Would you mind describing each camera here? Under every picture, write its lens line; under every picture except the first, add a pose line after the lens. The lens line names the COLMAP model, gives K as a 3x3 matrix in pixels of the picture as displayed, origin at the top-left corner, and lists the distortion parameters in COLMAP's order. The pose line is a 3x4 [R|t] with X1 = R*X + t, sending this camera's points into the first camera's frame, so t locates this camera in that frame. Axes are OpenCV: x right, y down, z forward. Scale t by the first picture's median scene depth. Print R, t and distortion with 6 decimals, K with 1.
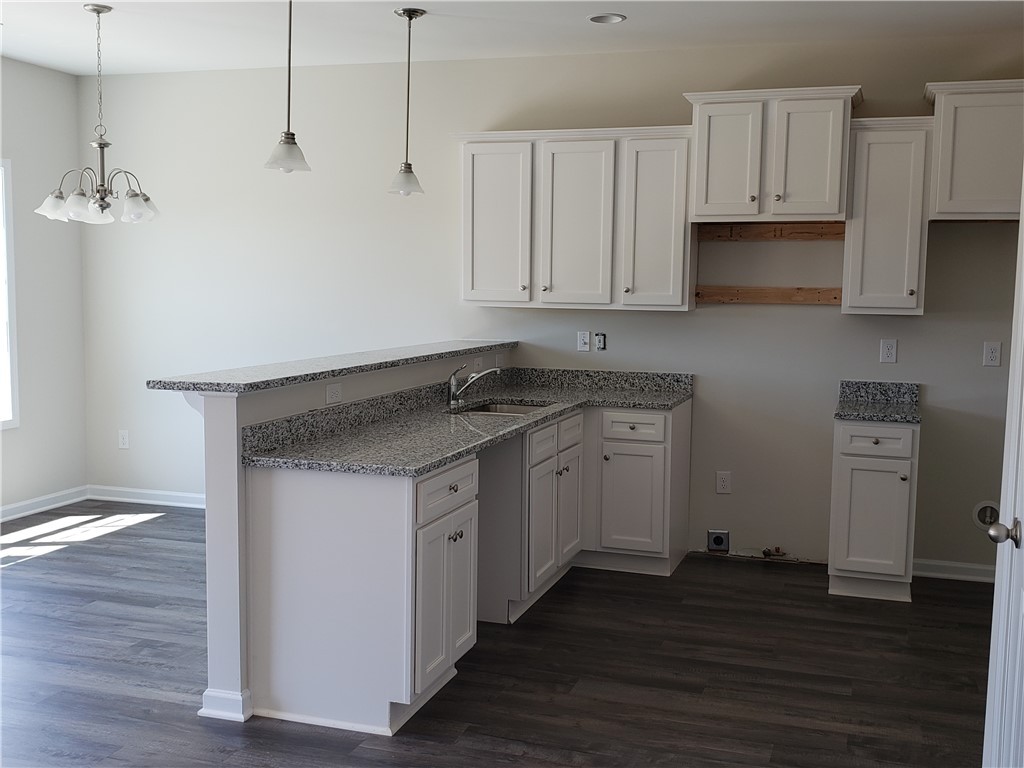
lens RADIAL K [[1098.8, 0, 507.5], [0, 1098.8, 394.4], [0, 0, 1]] dist [0.254183, -0.751919]
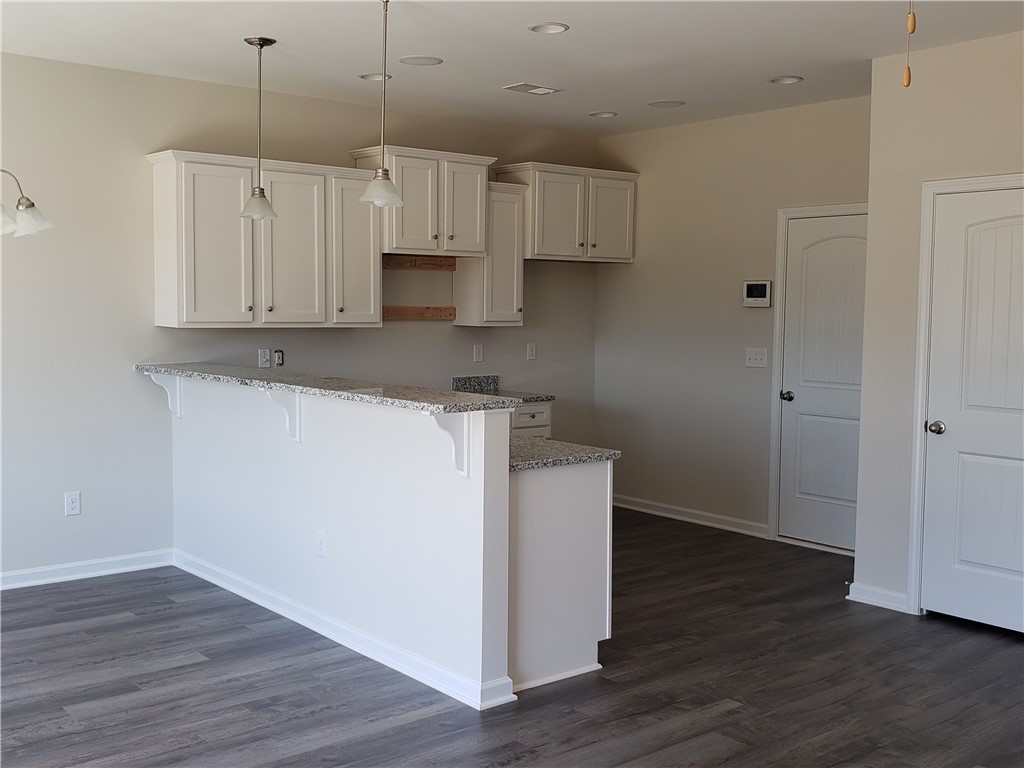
lens RADIAL K [[1098.8, 0, 507.5], [0, 1098.8, 394.4], [0, 0, 1]] dist [0.254183, -0.751919]
pose [[0.536308, -0.081555, 0.840073, -0.787341], [0.089399, 0.995211, 0.039544, -0.039795], [-0.839275, 0.053894, 0.541030, 0.261588]]
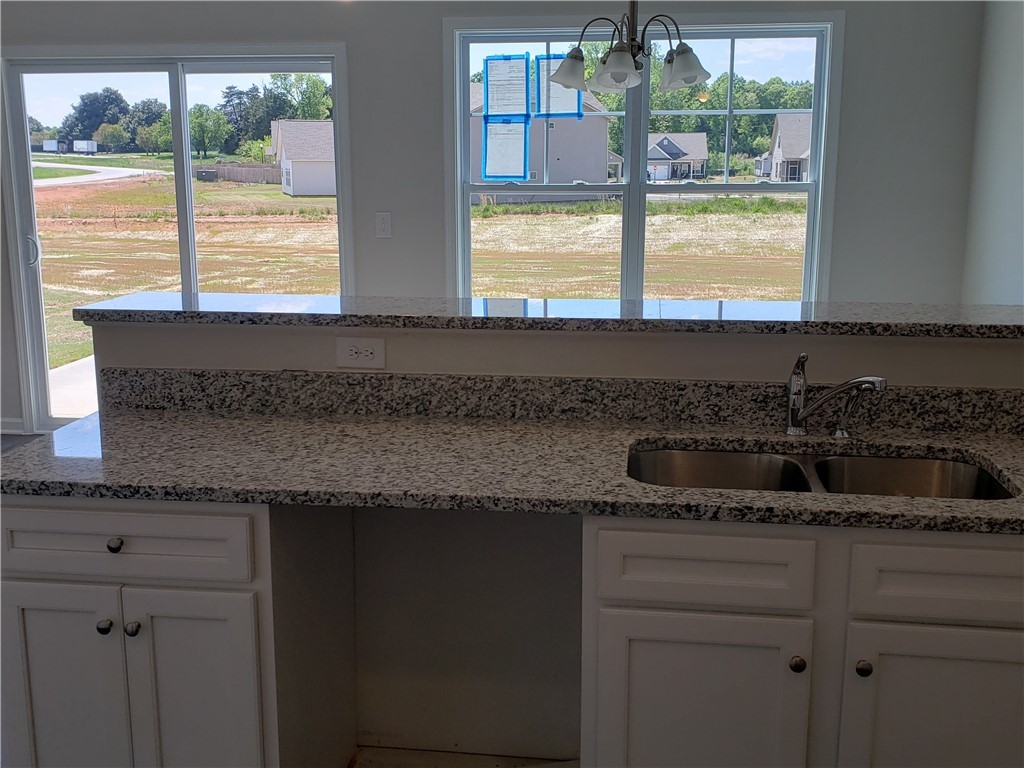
lens RADIAL K [[1088.2, 0, 512.0], [0, 1088.2, 384.0], [0, 0, 1]] dist [0.212630, -0.546858]
pose [[0.197356, 0.190871, -0.961571, 0.360053], [-0.099255, 0.979713, 0.174100, -0.078502], [0.975294, 0.061081, 0.212297, 0.748943]]
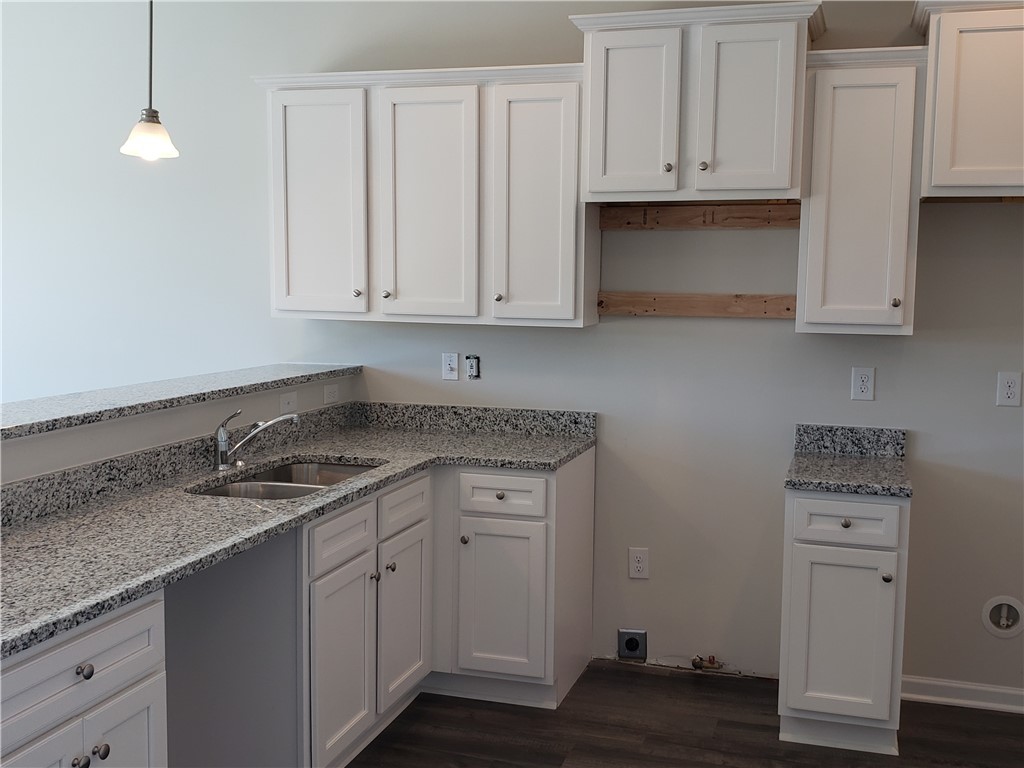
lens RADIAL K [[1088.2, 0, 512.0], [0, 1088.2, 384.0], [0, 0, 1]] dist [0.212630, -0.546858]
pose [[0.999741, -0.003406, 0.022514, 0.105387], [0.003496, 0.999986, -0.003948, -0.037786], [-0.022500, 0.004026, 0.999739, 0.314221]]
